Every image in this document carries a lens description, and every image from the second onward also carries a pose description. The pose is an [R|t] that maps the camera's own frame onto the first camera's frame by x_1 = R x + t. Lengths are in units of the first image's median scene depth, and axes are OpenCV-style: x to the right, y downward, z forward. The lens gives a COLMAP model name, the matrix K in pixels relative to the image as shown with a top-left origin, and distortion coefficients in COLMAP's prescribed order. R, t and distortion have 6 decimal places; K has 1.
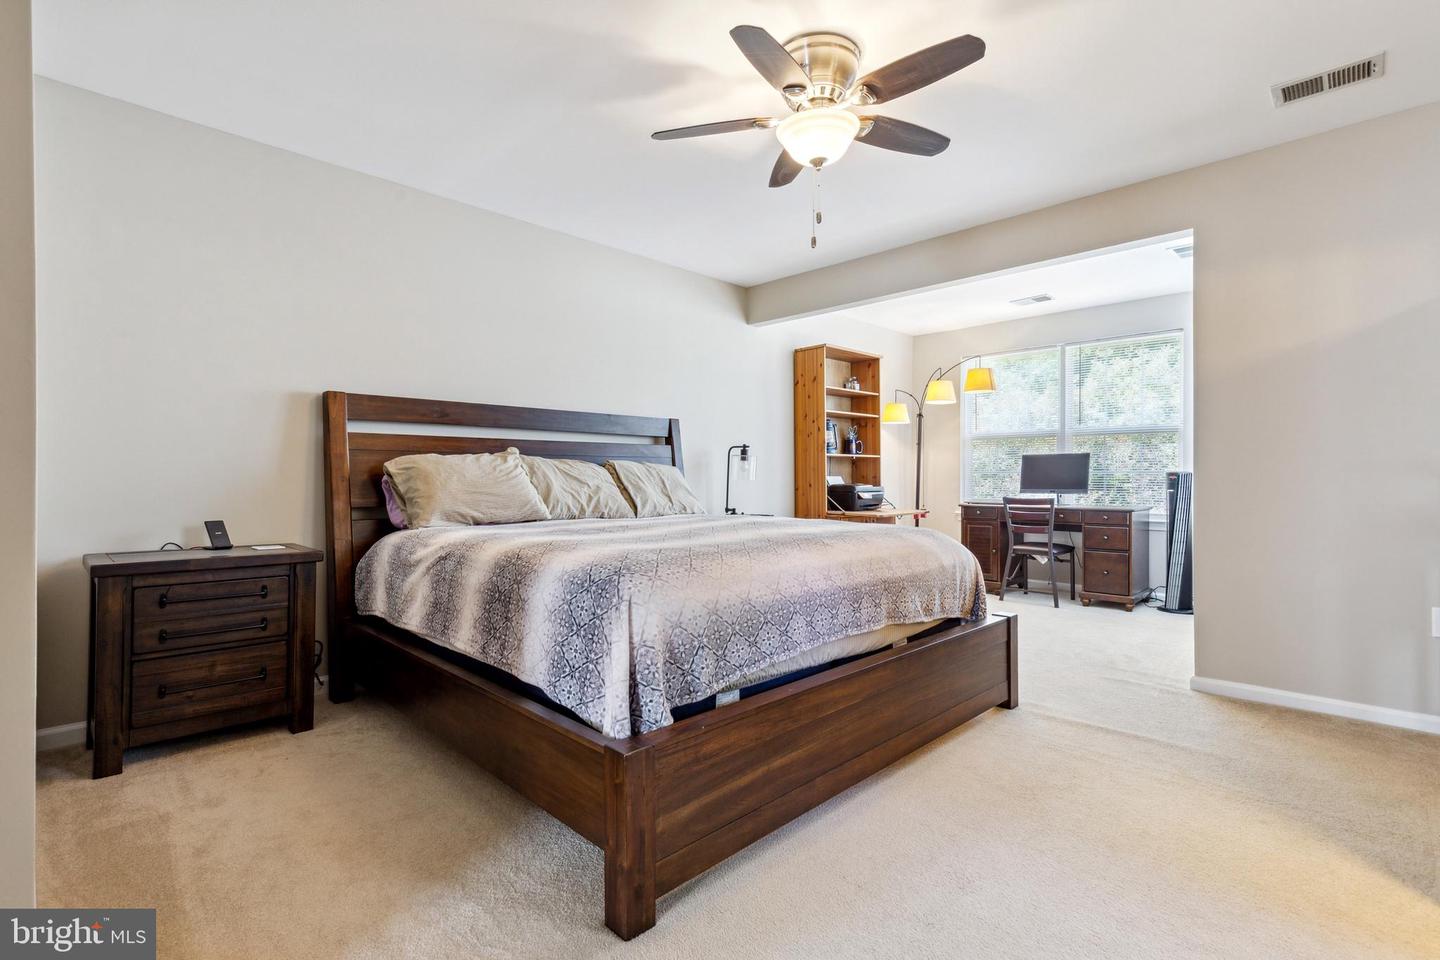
lens RADIAL K [[662.8, 0, 723.4], [0, 662.8, 477.3], [0, 0, 1]] dist [0.010774, -0.002526]
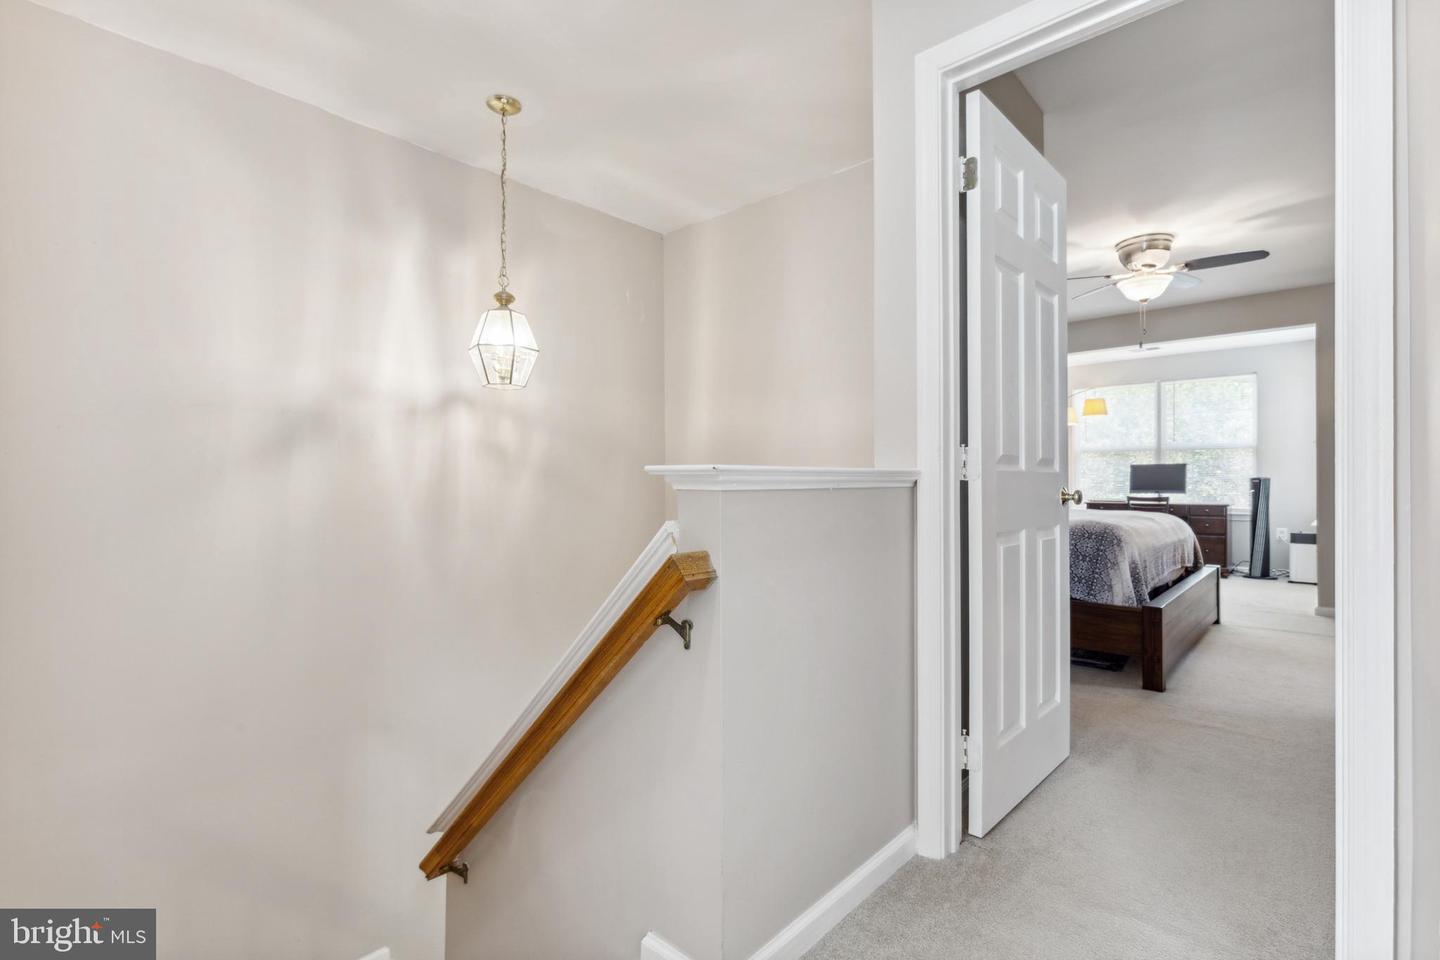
lens RADIAL K [[662.8, 0, 716.7], [0, 662.8, 478.2], [0, 0, 1]] dist [0.010774, -0.002526]
pose [[0.998843, 0.001022, 0.048074, -0.515138], [-0.000699, 0.999977, -0.006745, 0.003102], [-0.048080, 0.006703, 0.998821, -0.334523]]
